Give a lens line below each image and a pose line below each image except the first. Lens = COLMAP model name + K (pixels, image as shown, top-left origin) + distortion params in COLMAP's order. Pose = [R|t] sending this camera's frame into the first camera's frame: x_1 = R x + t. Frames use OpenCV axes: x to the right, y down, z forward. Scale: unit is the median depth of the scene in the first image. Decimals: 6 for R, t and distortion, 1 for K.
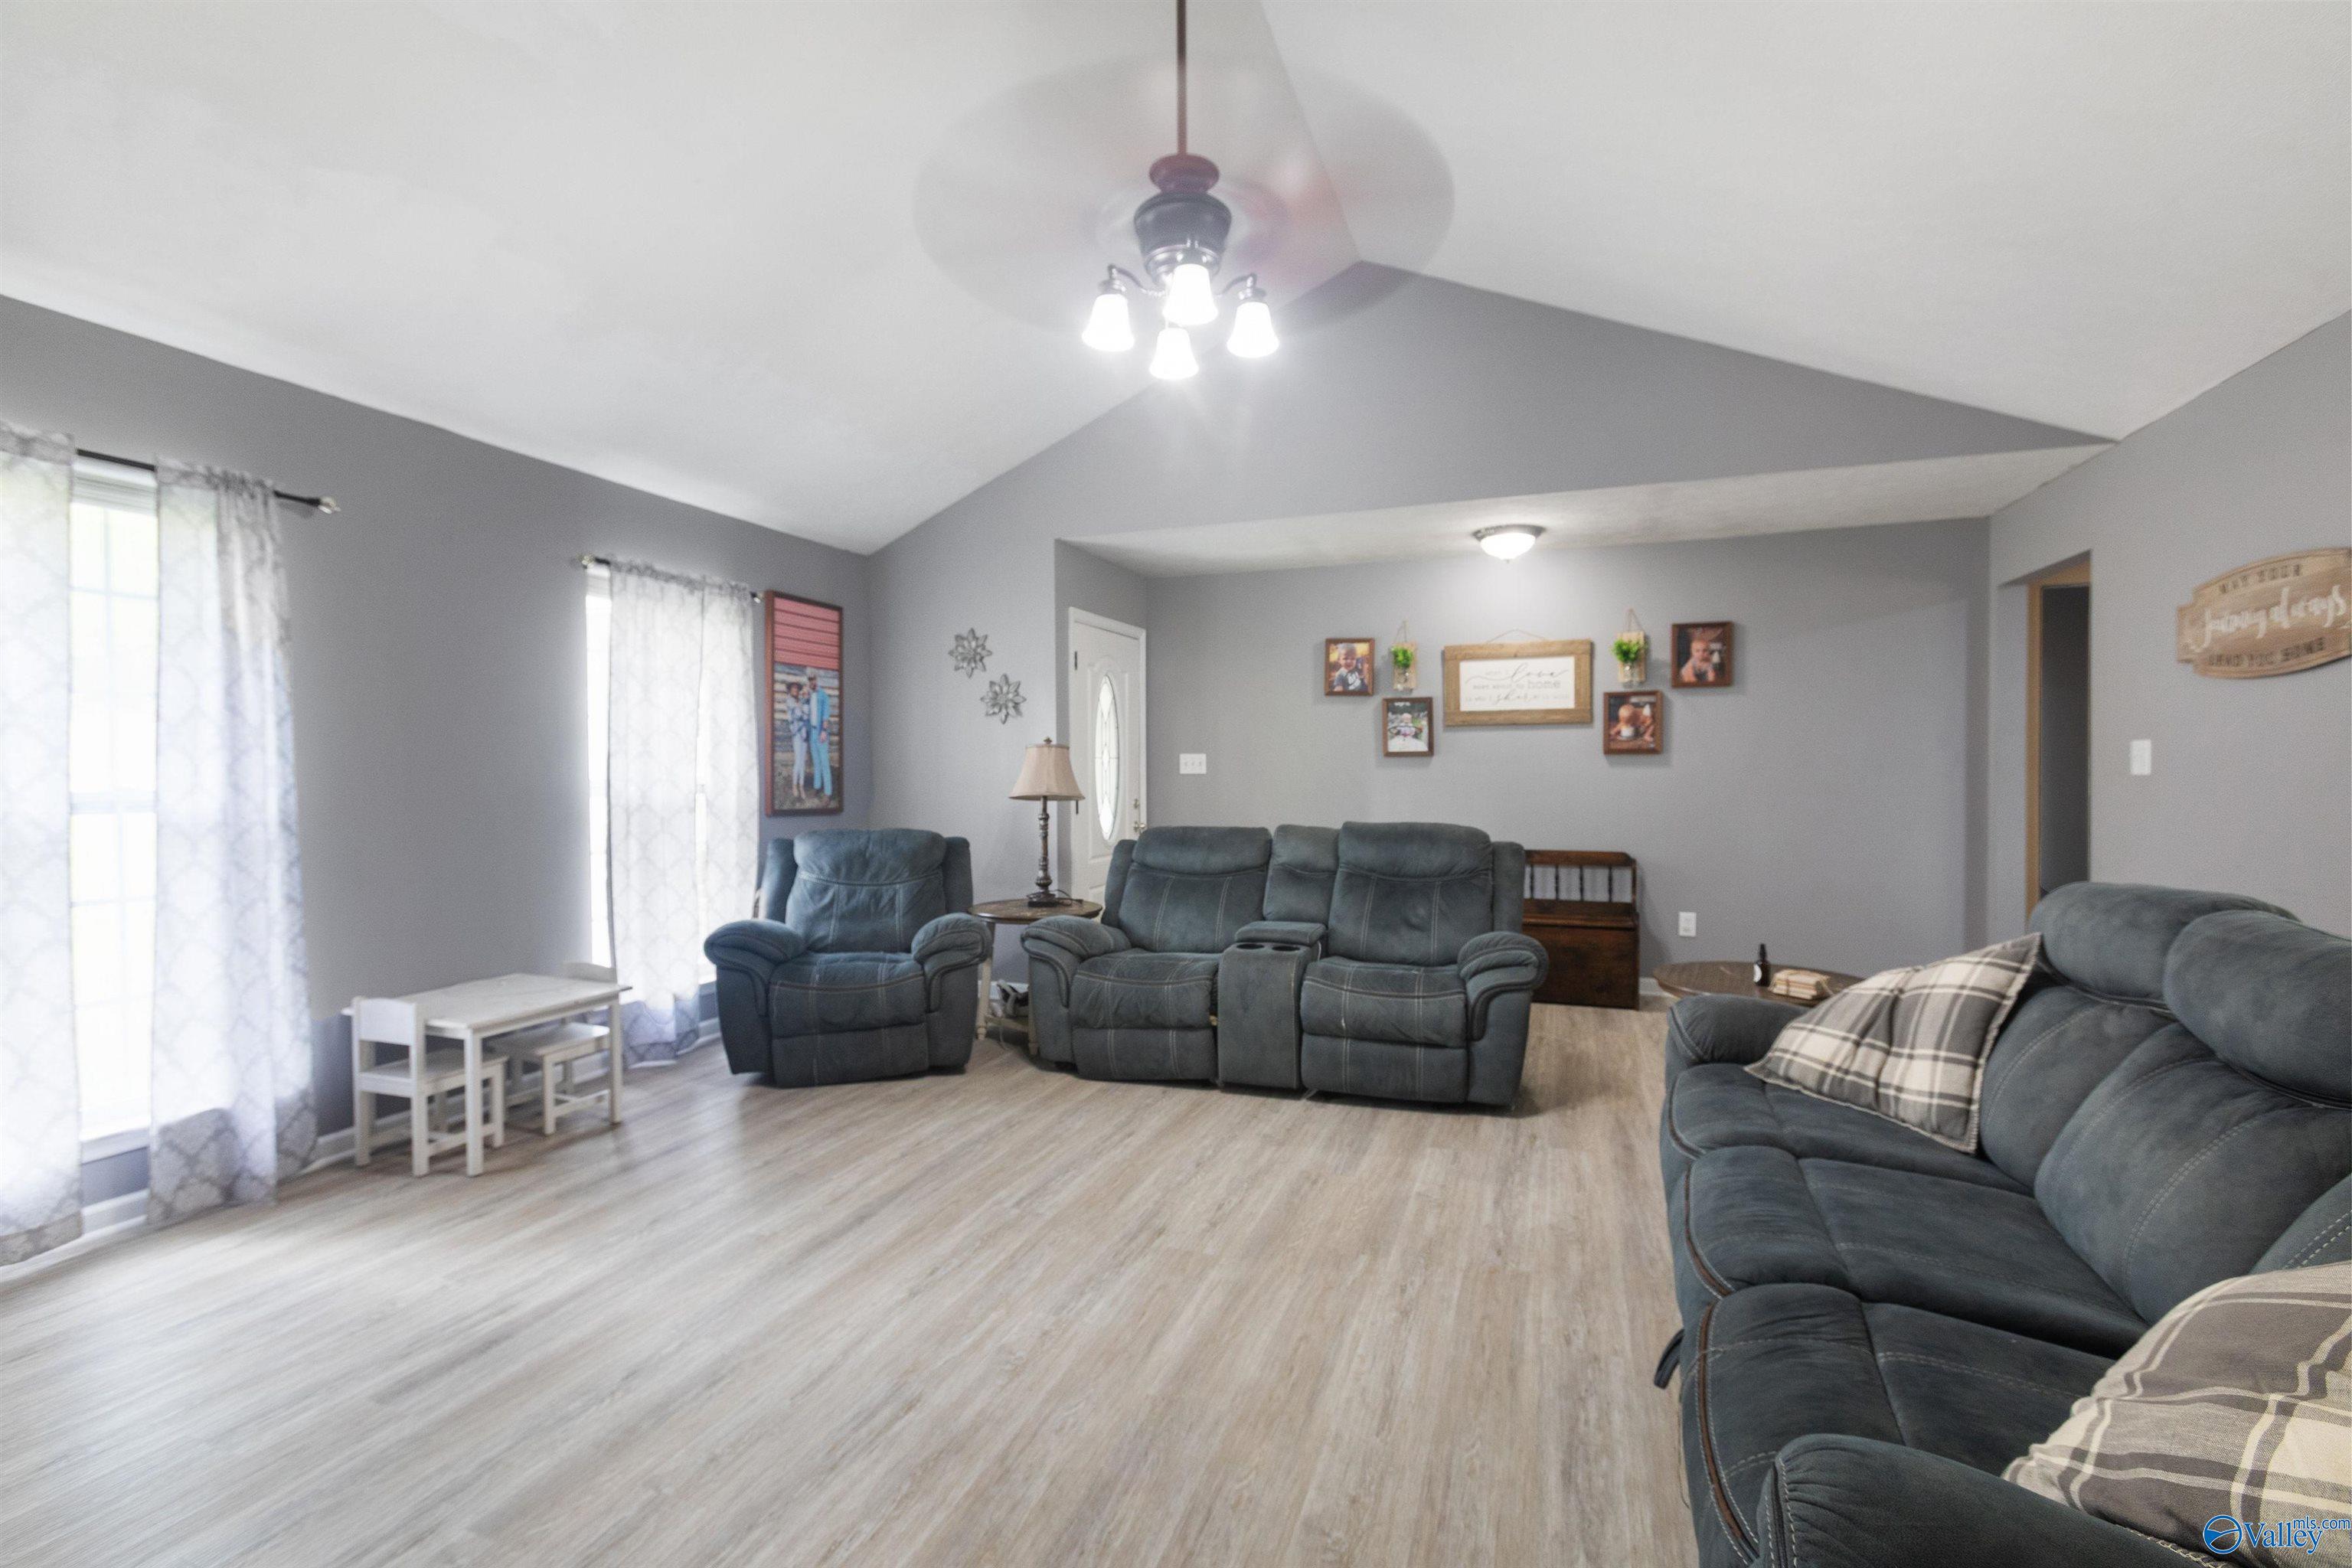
lens RADIAL K [[1040.2, 0, 1171.4], [0, 1040.2, 781.1], [0, 0, 1]] dist [-0.028204, 0.020020]
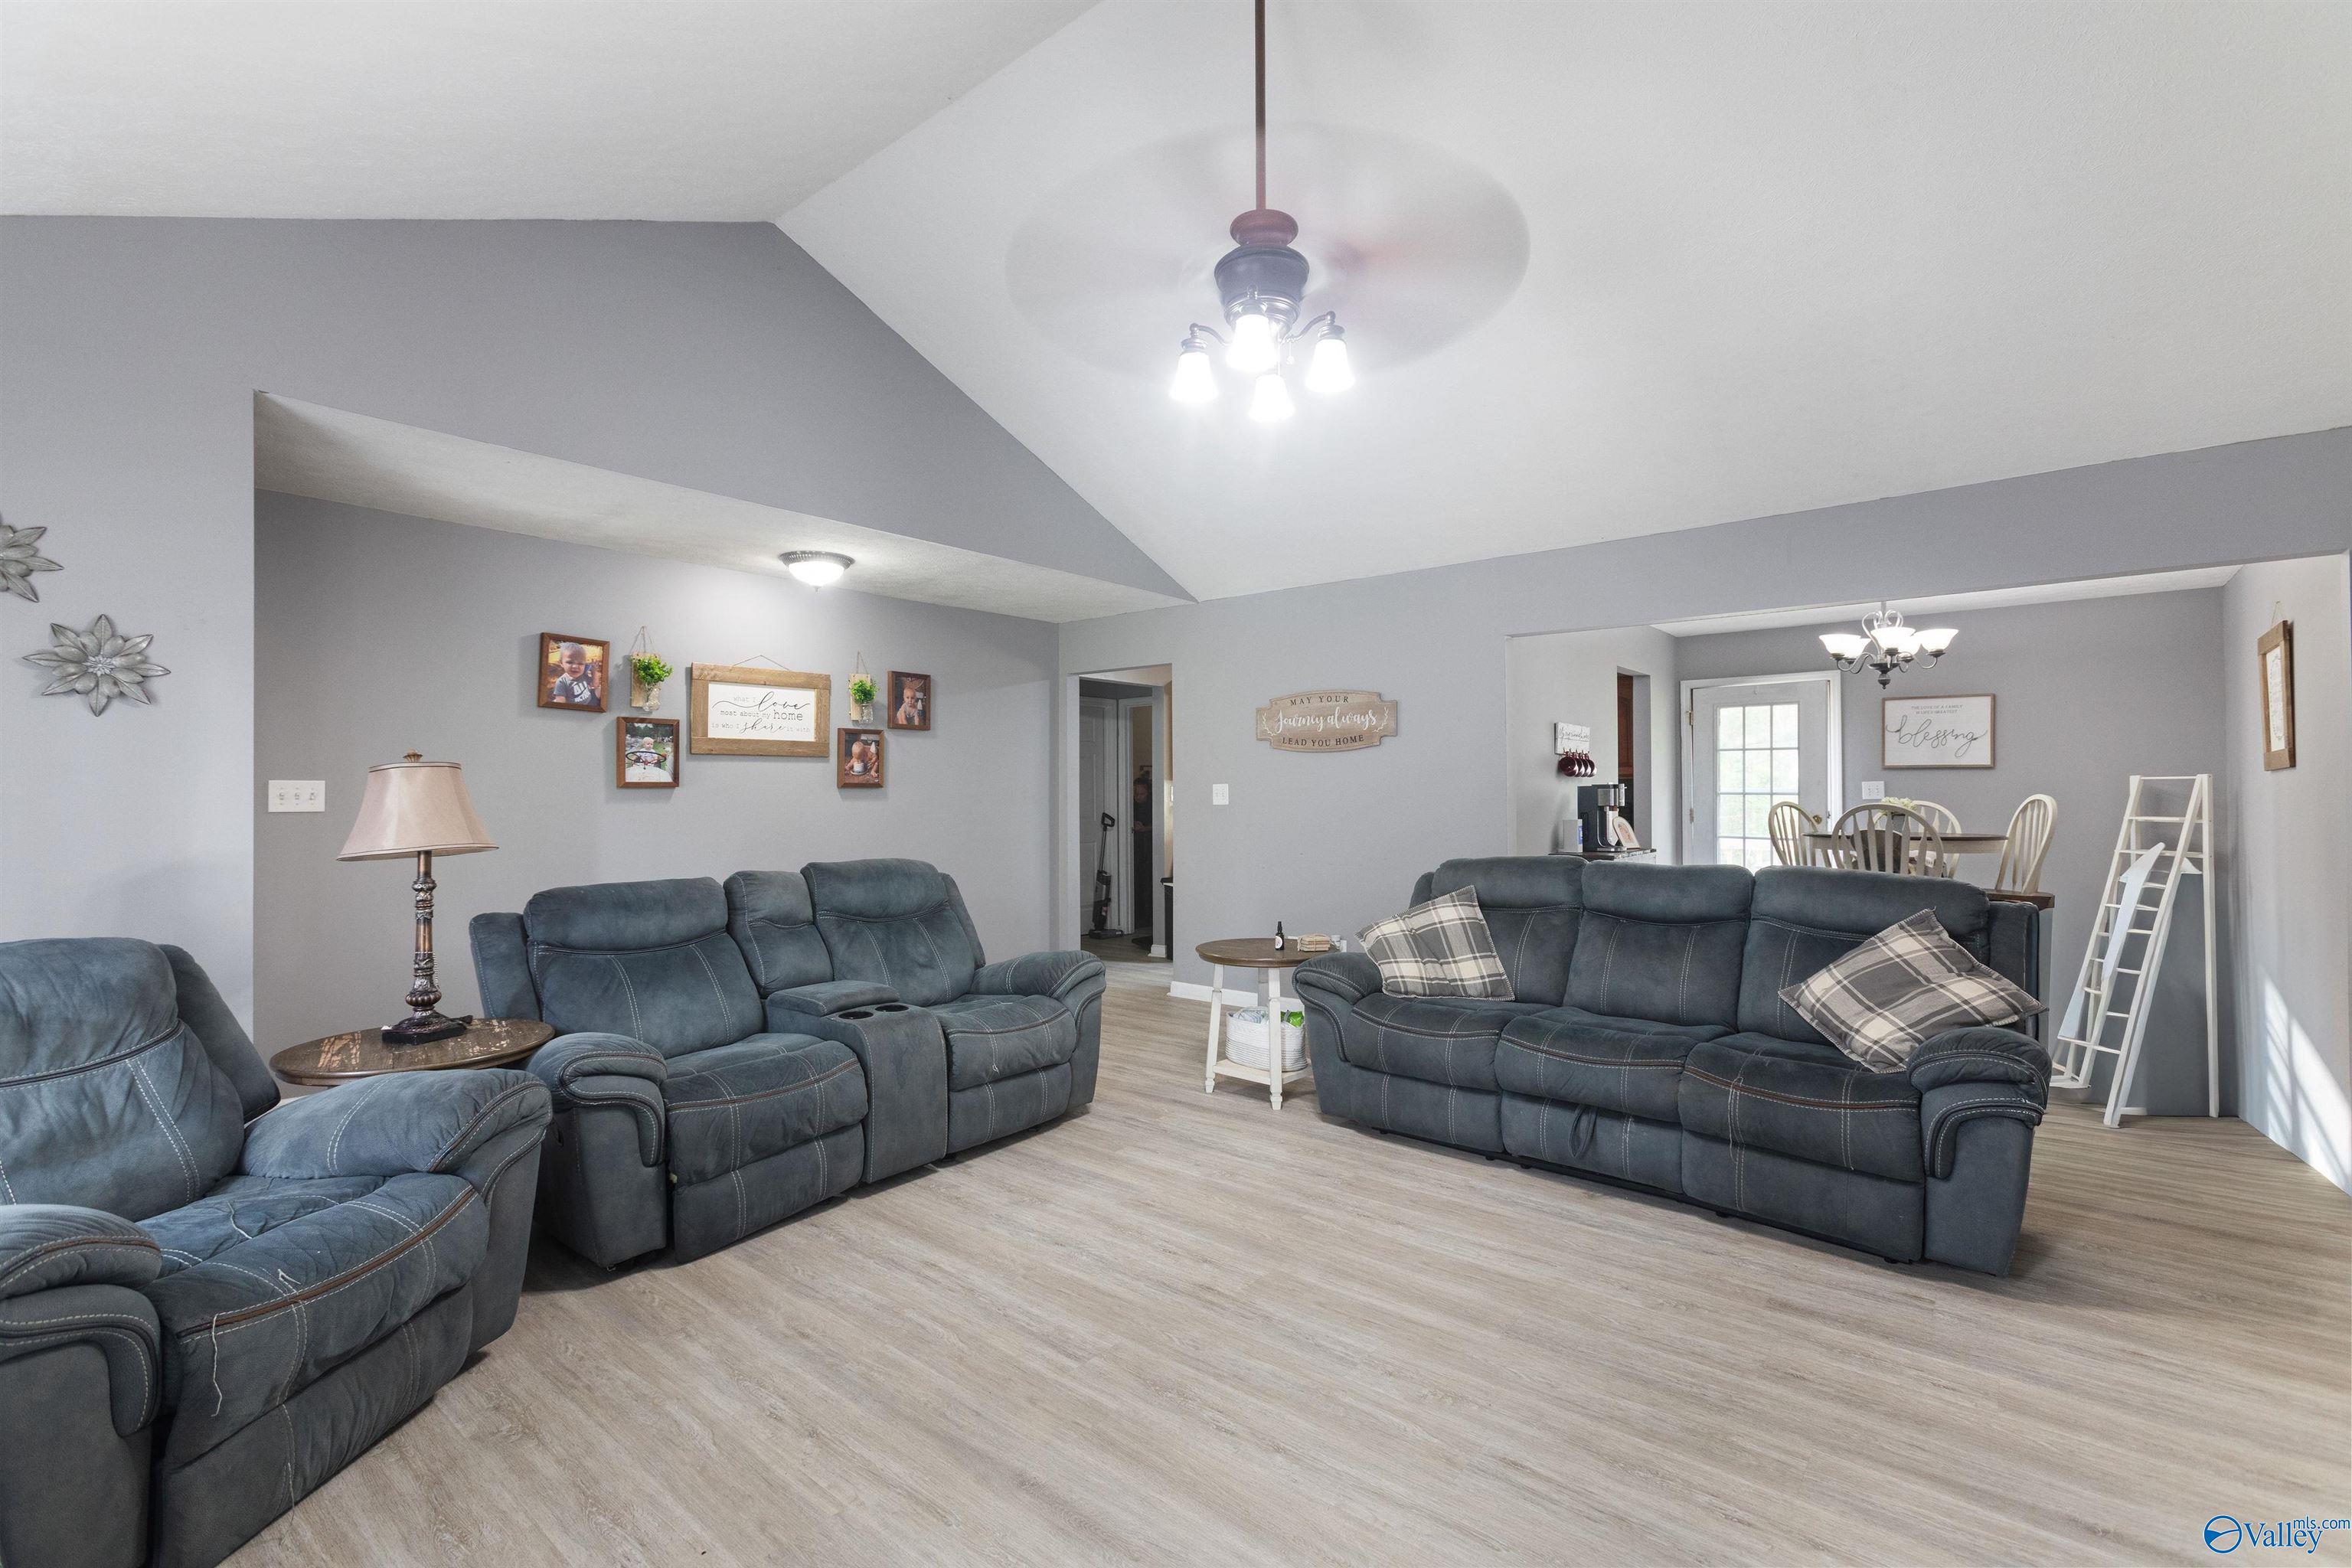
lens RADIAL K [[1040.2, 0, 1171.4], [0, 1040.2, 781.1], [0, 0, 1]] dist [-0.028204, 0.020020]
pose [[0.323006, 0.016364, 0.946255, -0.504103], [0.014794, 0.999641, -0.022337, -0.005245], [-0.946281, 0.021214, 0.322648, 0.387641]]
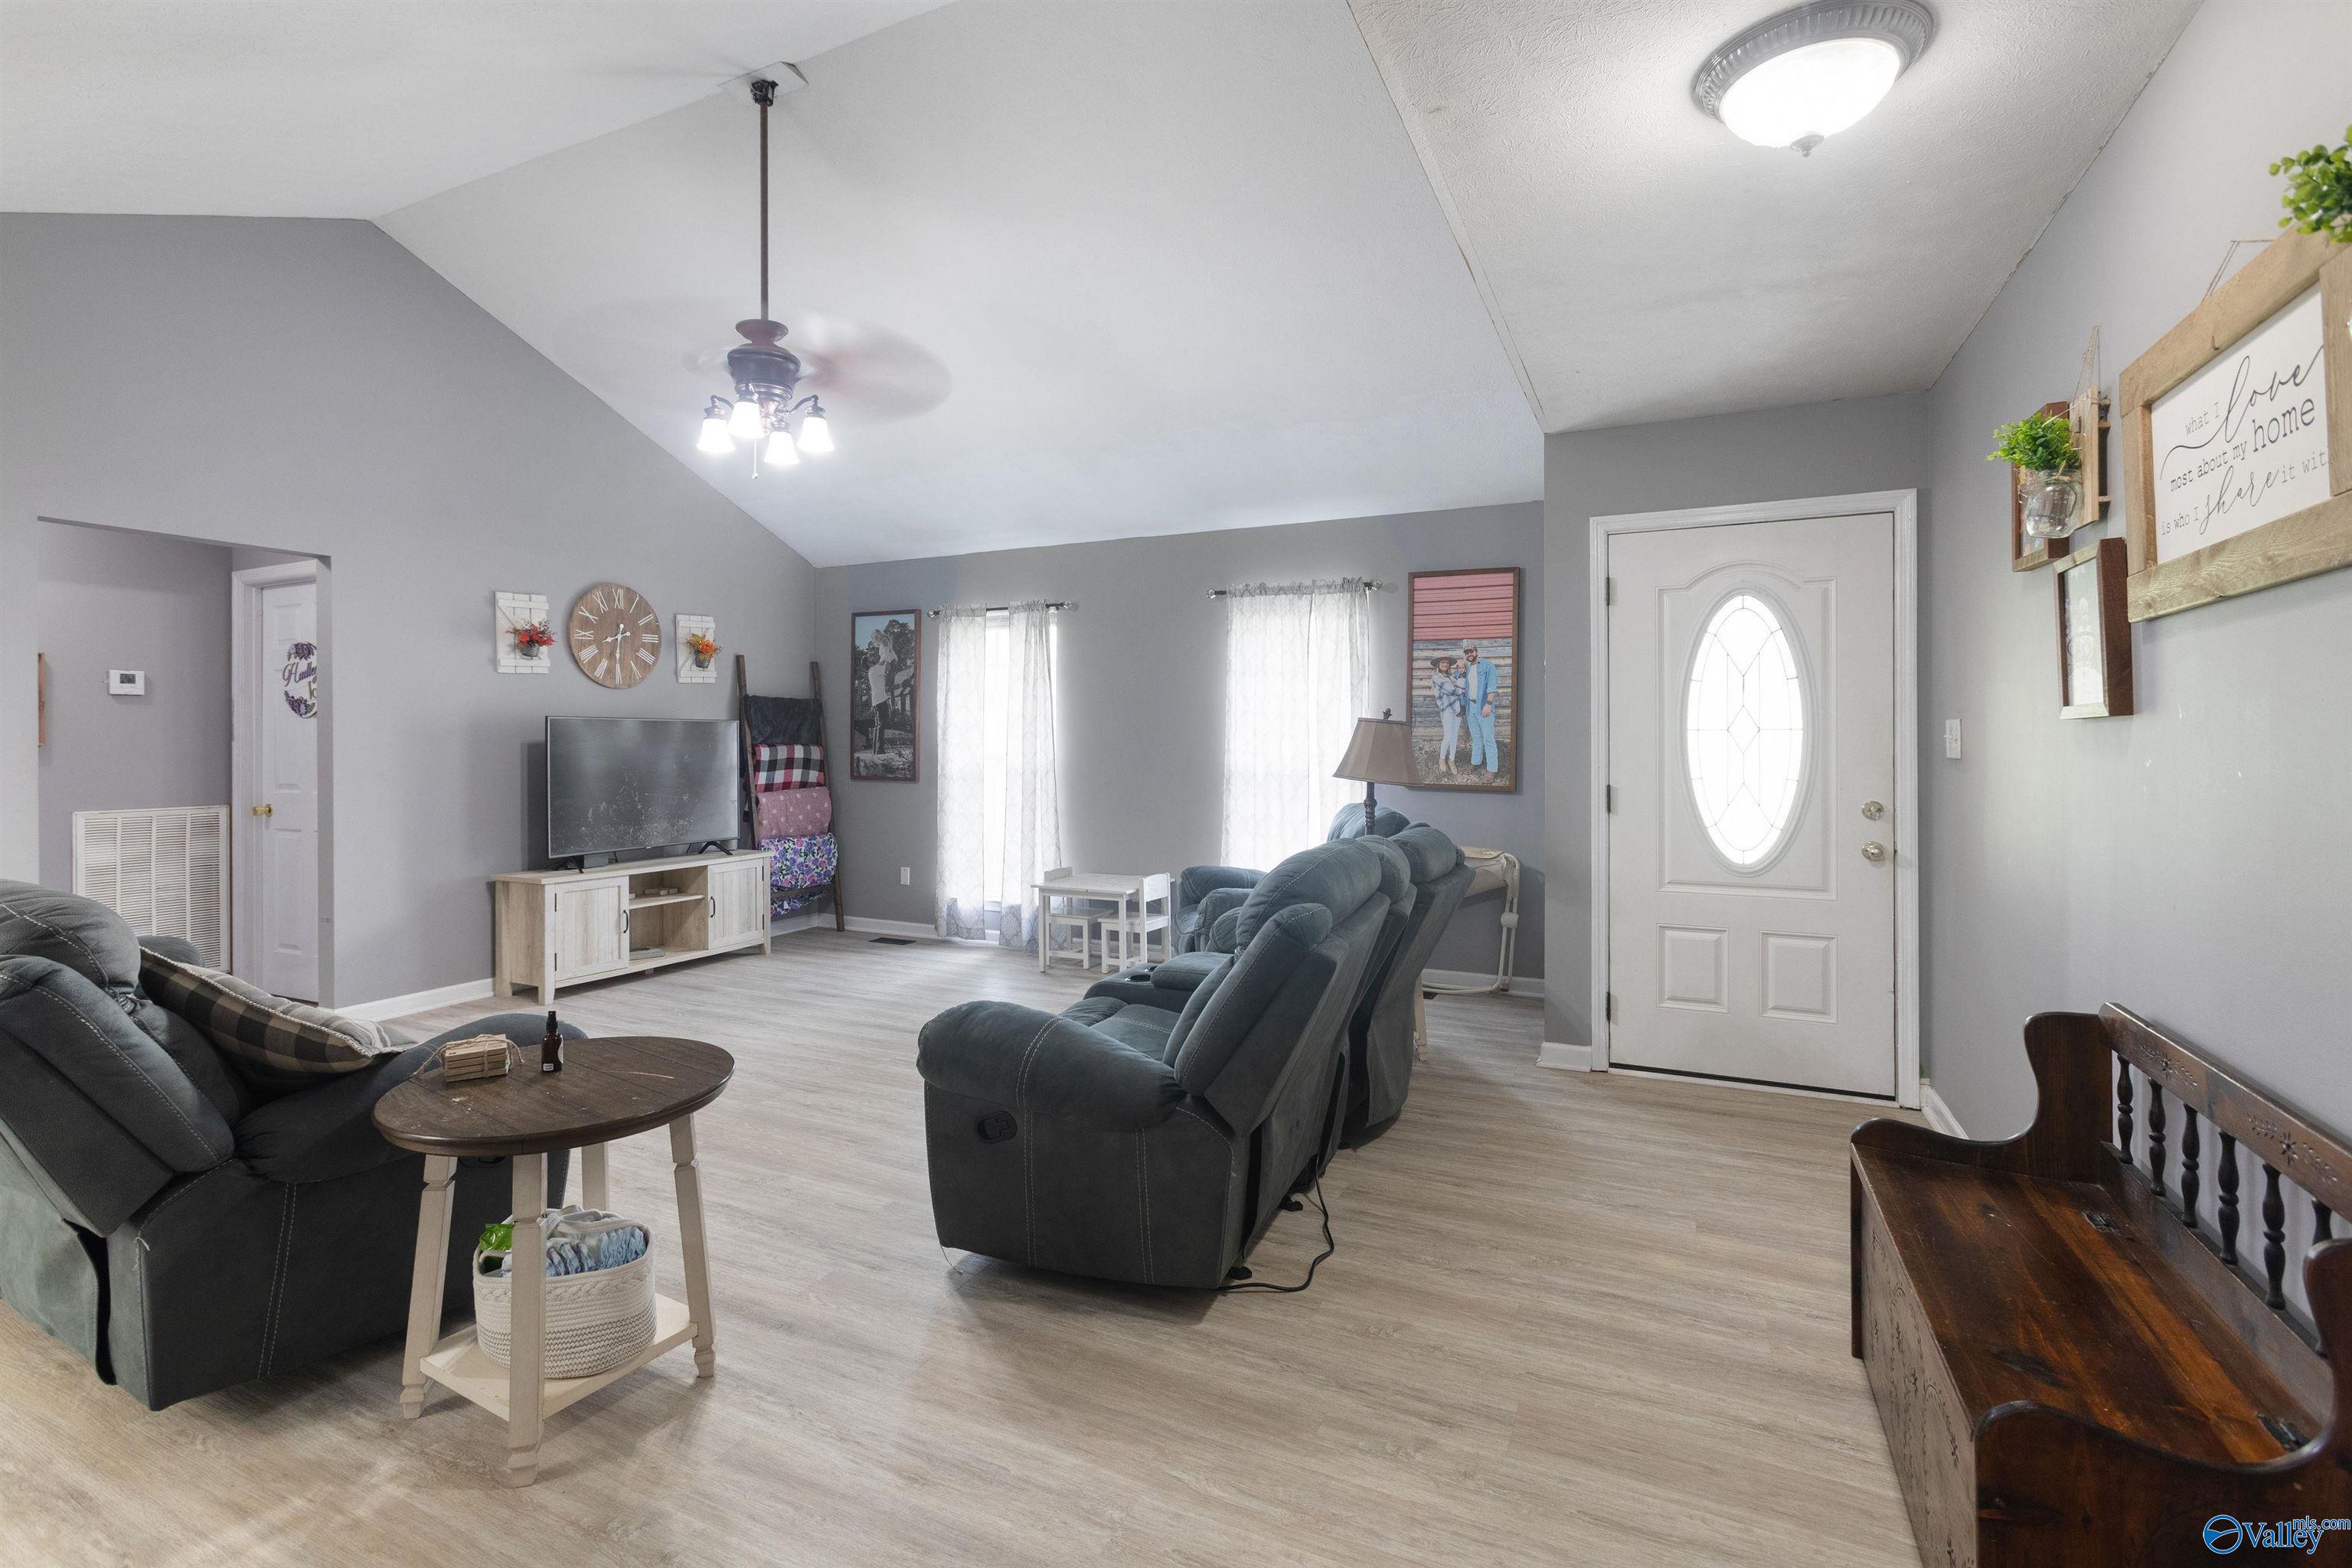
lens RADIAL K [[1083.6, 0, 1162.7], [0, 1083.6, 745.9], [0, 0, 1]] dist [-0.029201, 0.023430]
pose [[-0.091152, 0.009390, -0.995793, 0.724981], [-0.011984, 0.999873, 0.010525, -0.018205], [0.995765, 0.012893, -0.091028, 0.854336]]
